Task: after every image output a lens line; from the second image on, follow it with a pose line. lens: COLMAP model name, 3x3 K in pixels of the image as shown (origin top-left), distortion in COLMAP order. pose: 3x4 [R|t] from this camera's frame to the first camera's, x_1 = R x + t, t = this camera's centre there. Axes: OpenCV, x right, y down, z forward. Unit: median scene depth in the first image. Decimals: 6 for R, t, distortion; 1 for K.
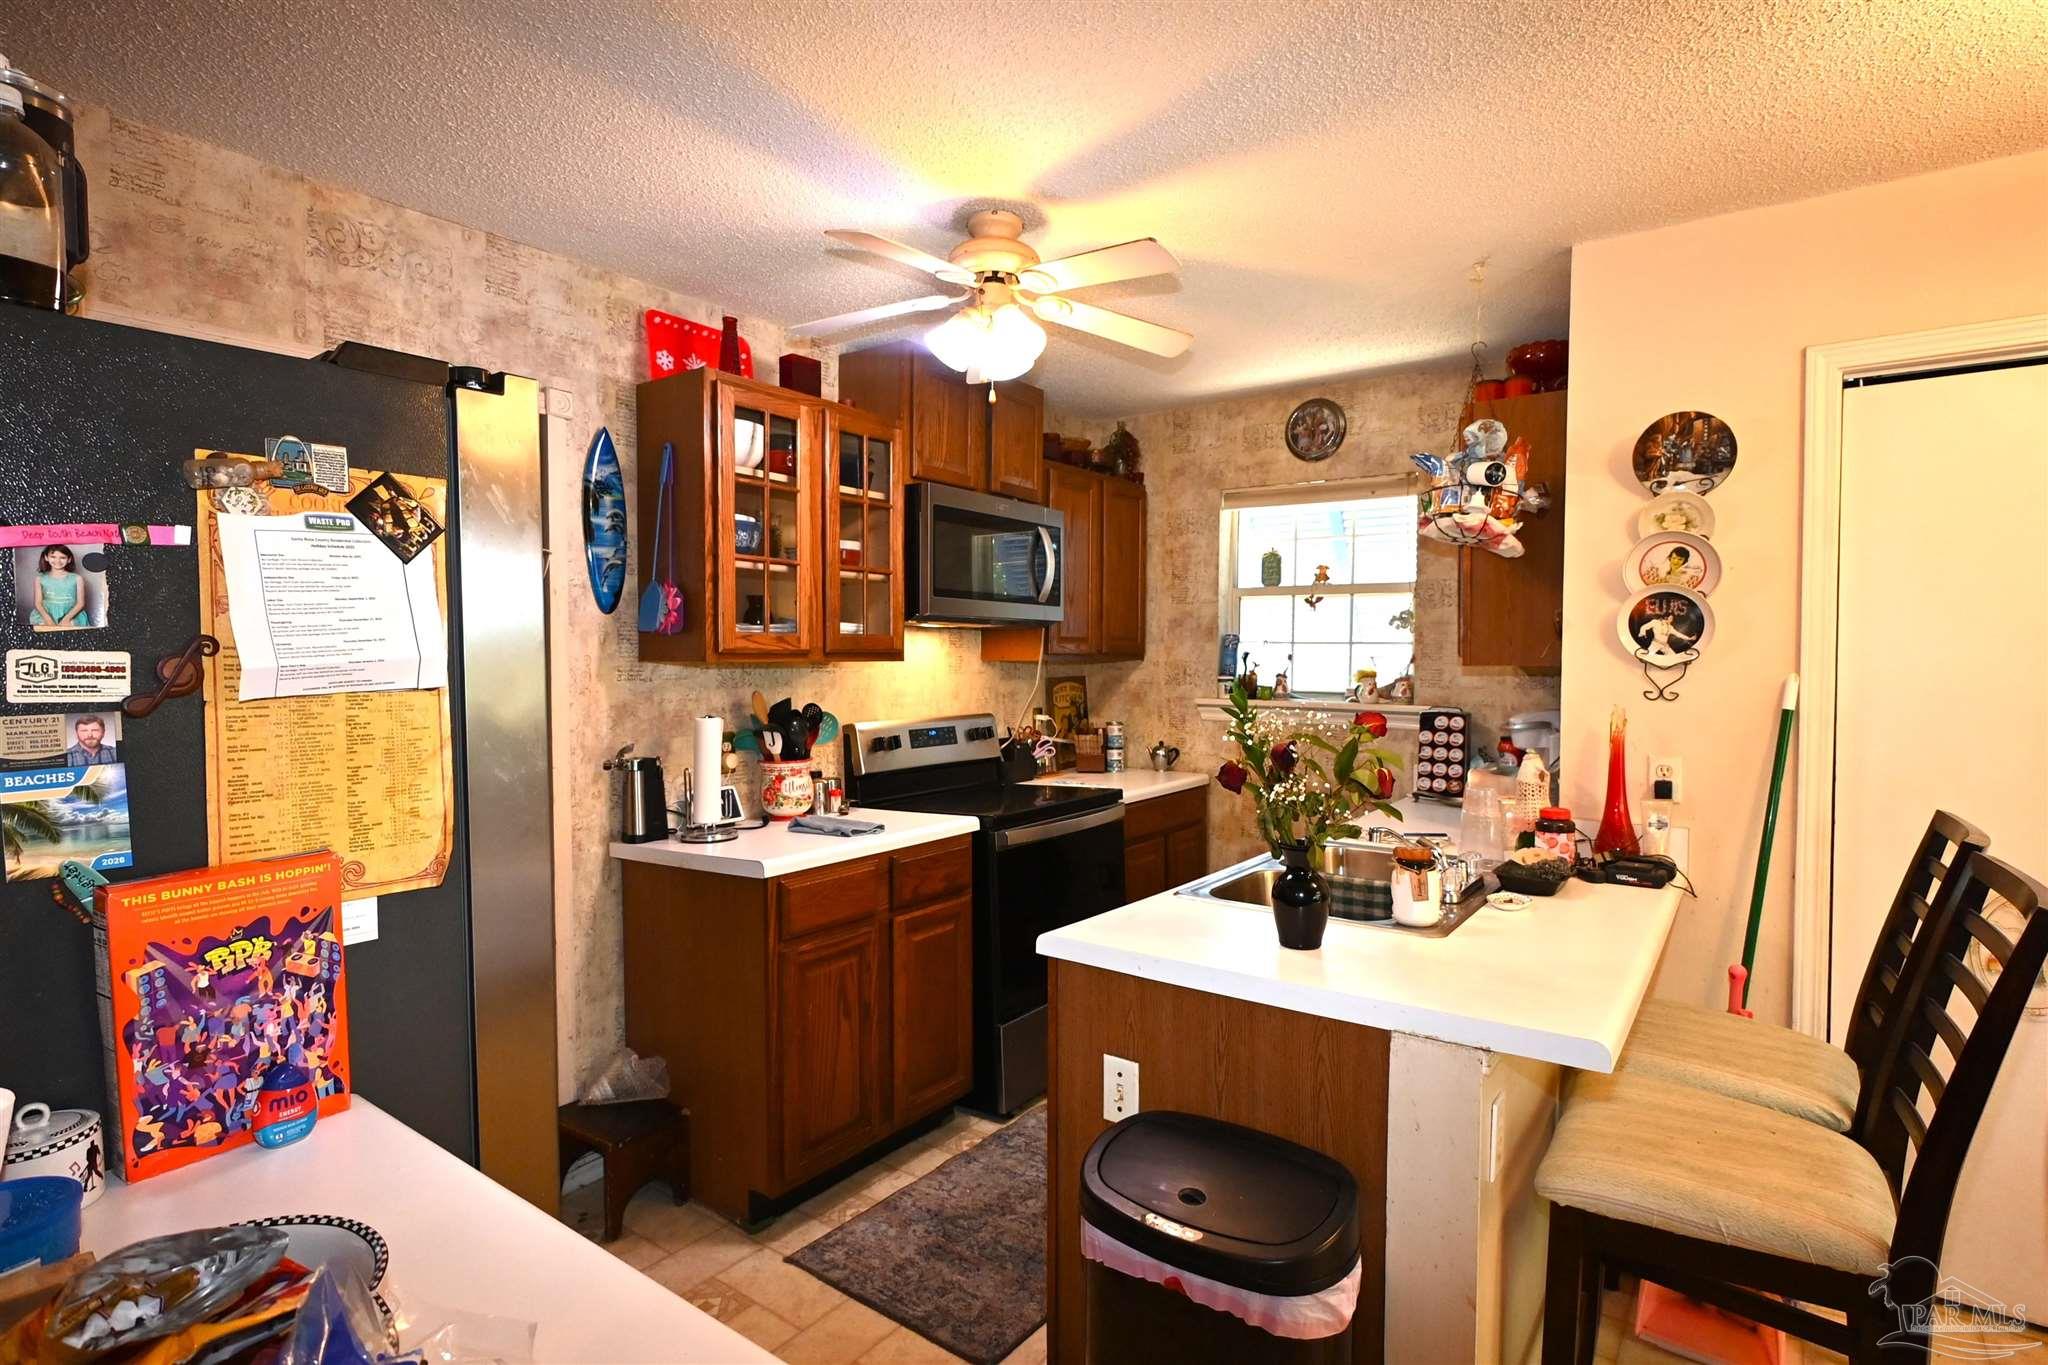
lens RADIAL K [[1017.6, 0, 1029.9], [0, 1017.6, 686.8], [0, 0, 1]] dist [-0.008955, 0.003987]
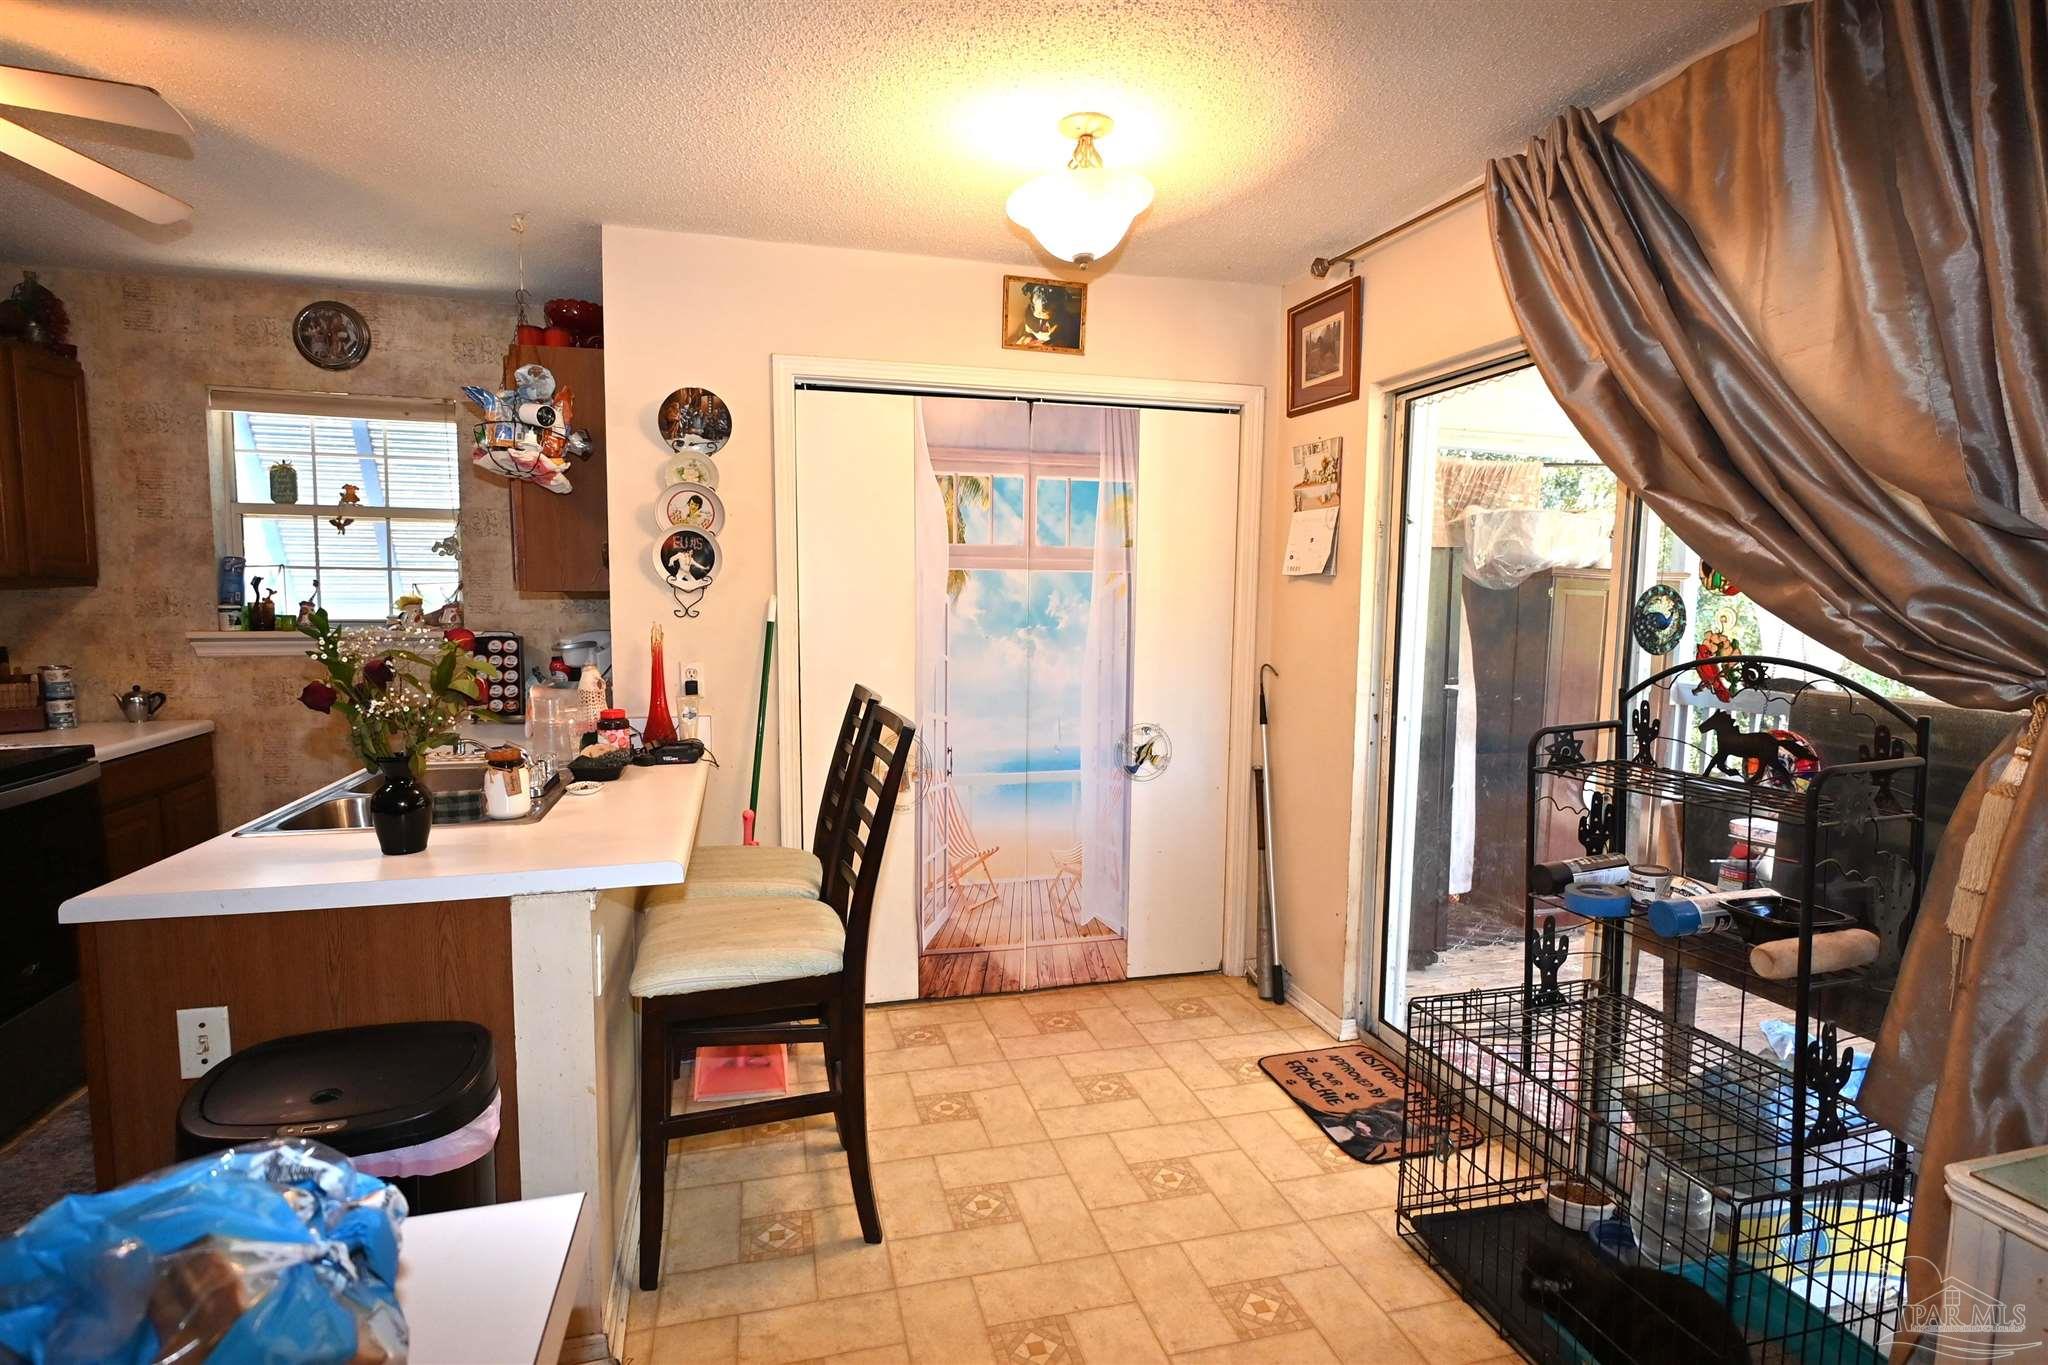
lens RADIAL K [[1017.6, 0, 1022.4], [0, 1017.6, 687.8], [0, 0, 1]] dist [-0.008955, 0.003987]
pose [[0.623142, -0.070206, 0.778951, -0.102405], [0.019325, 0.997041, 0.074403, 0.014097], [-0.781870, -0.031310, 0.622655, -0.108929]]
